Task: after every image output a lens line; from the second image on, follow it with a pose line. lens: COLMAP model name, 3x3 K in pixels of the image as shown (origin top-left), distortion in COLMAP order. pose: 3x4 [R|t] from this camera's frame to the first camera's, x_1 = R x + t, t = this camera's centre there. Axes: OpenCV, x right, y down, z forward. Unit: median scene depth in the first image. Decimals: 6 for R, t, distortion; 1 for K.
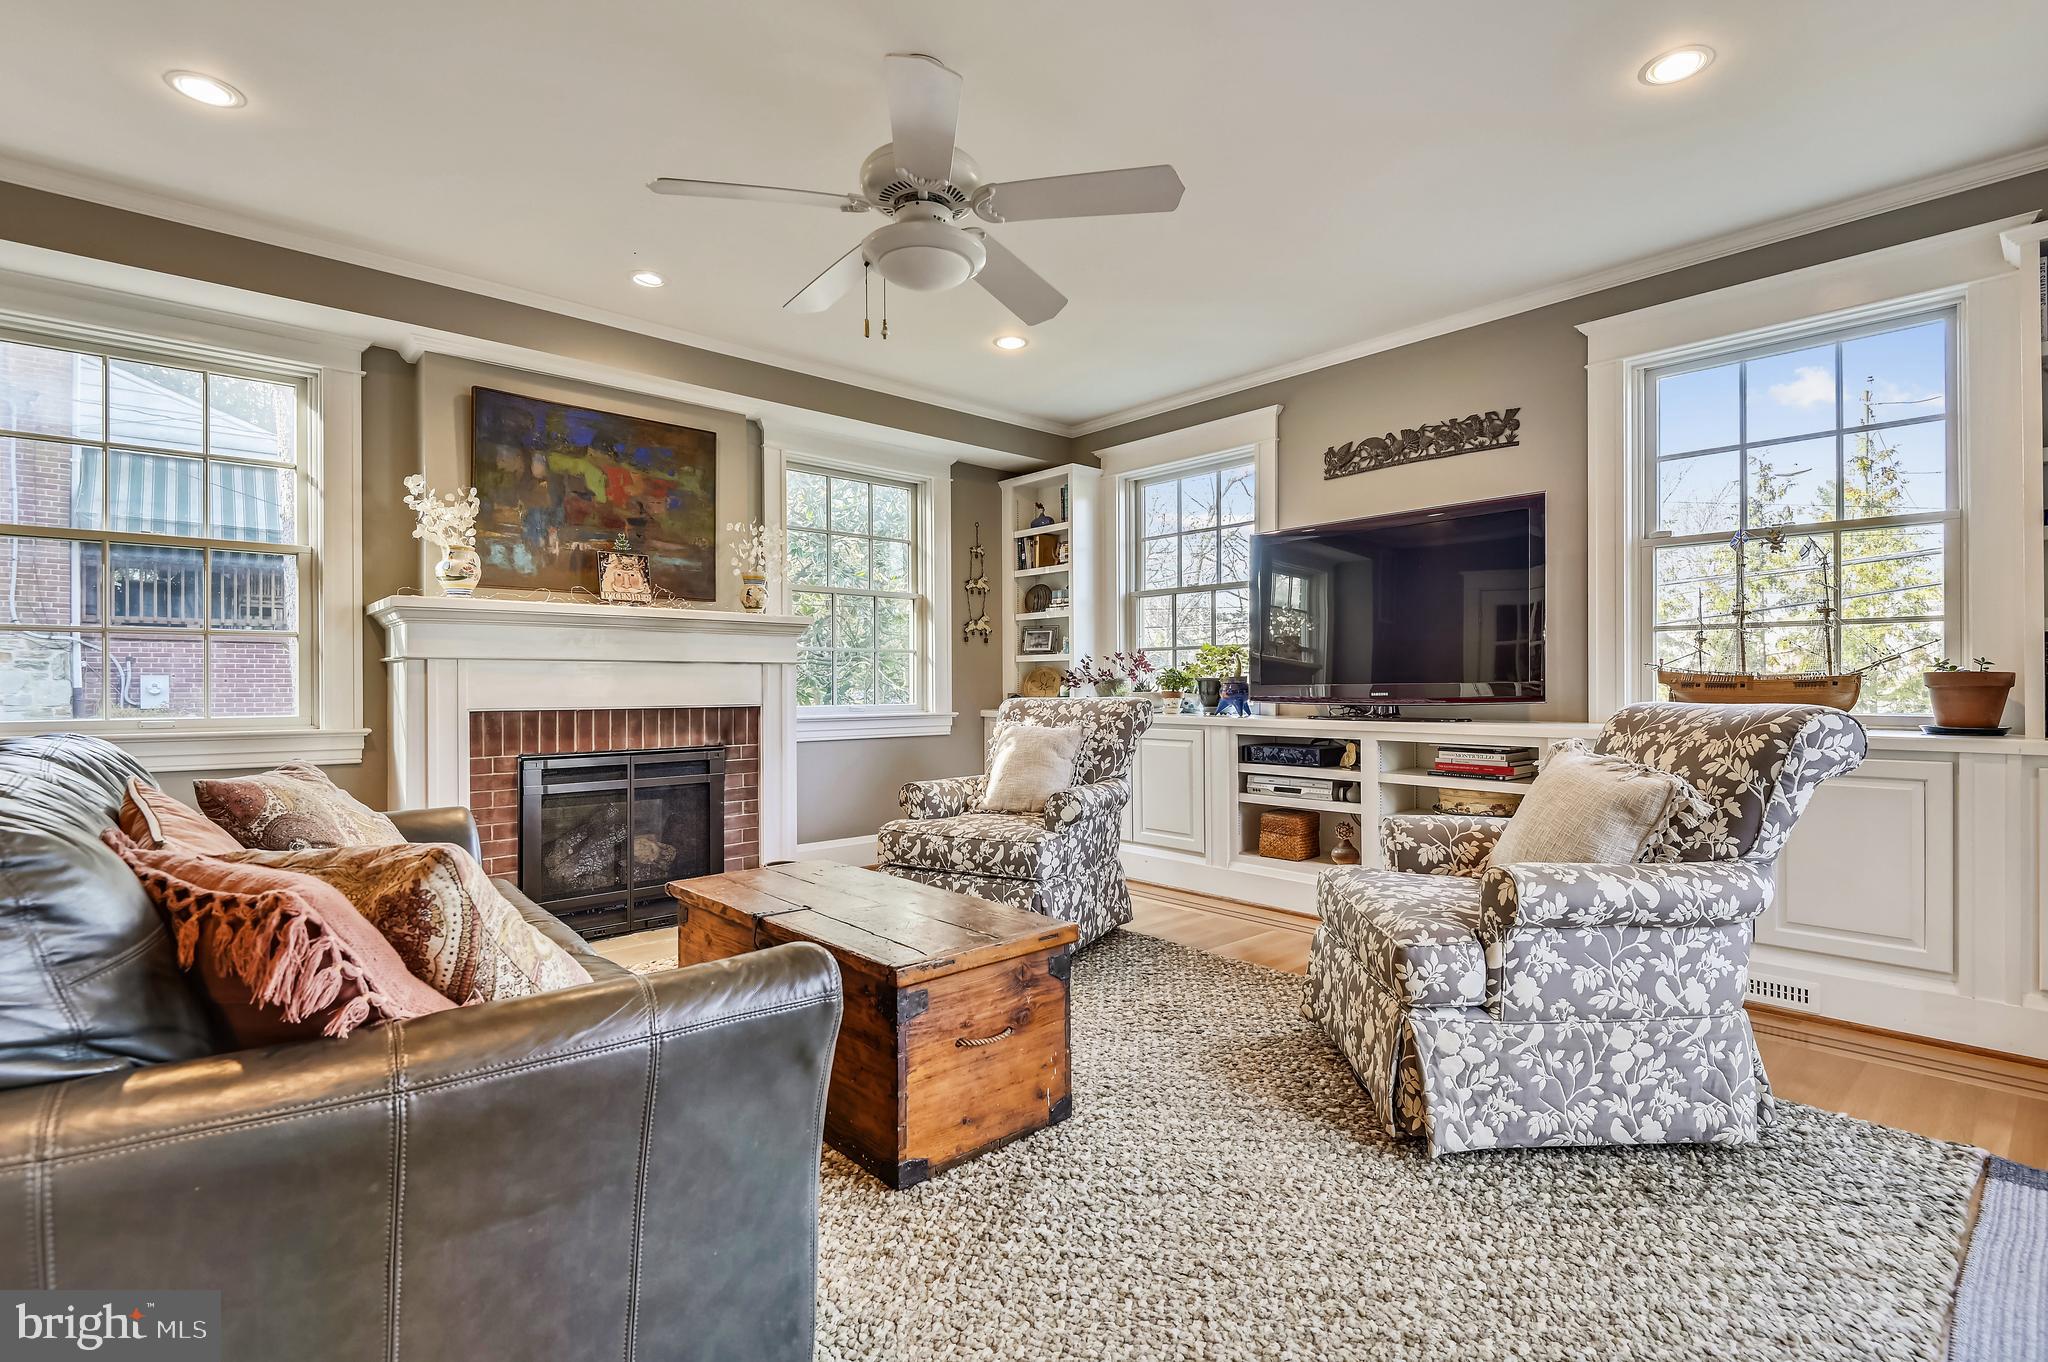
lens RADIAL K [[930.4, 0, 1035.2], [0, 930.4, 679.8], [0, 0, 1]] dist [0.035000, -0.027712]
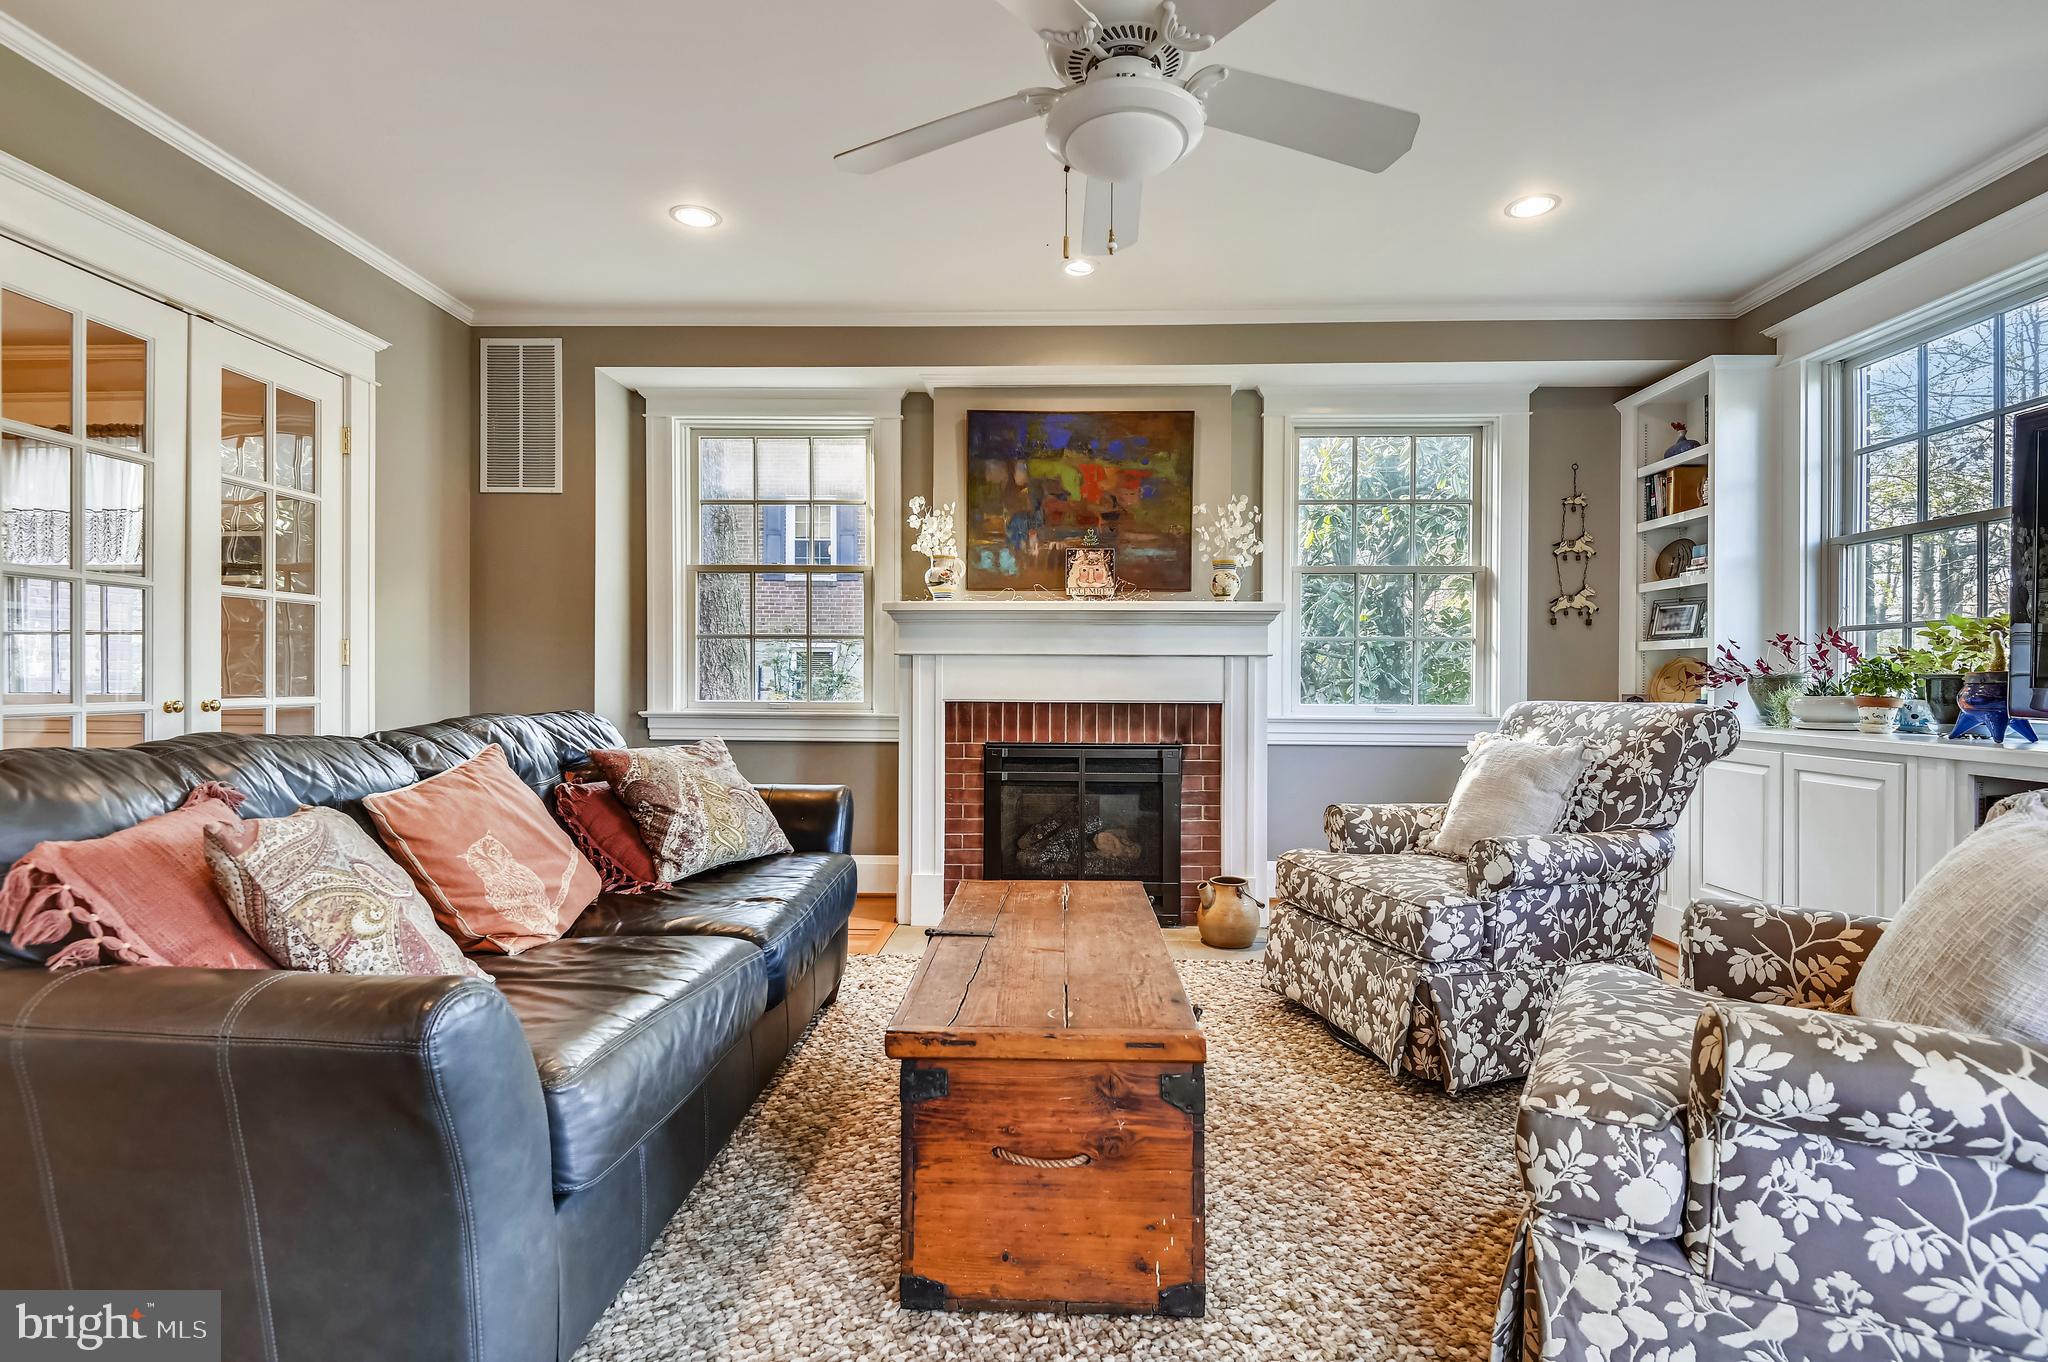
lens RADIAL K [[947.4, 0, 1024.0], [0, 947.4, 681.0], [0, 0, 1]] dist [0.035662, -0.029767]
pose [[0.723882, 0.008458, -0.689872, 0.217518], [-0.003199, 0.999955, 0.008904, -0.001107], [0.689916, -0.004238, 0.723877, 0.210976]]
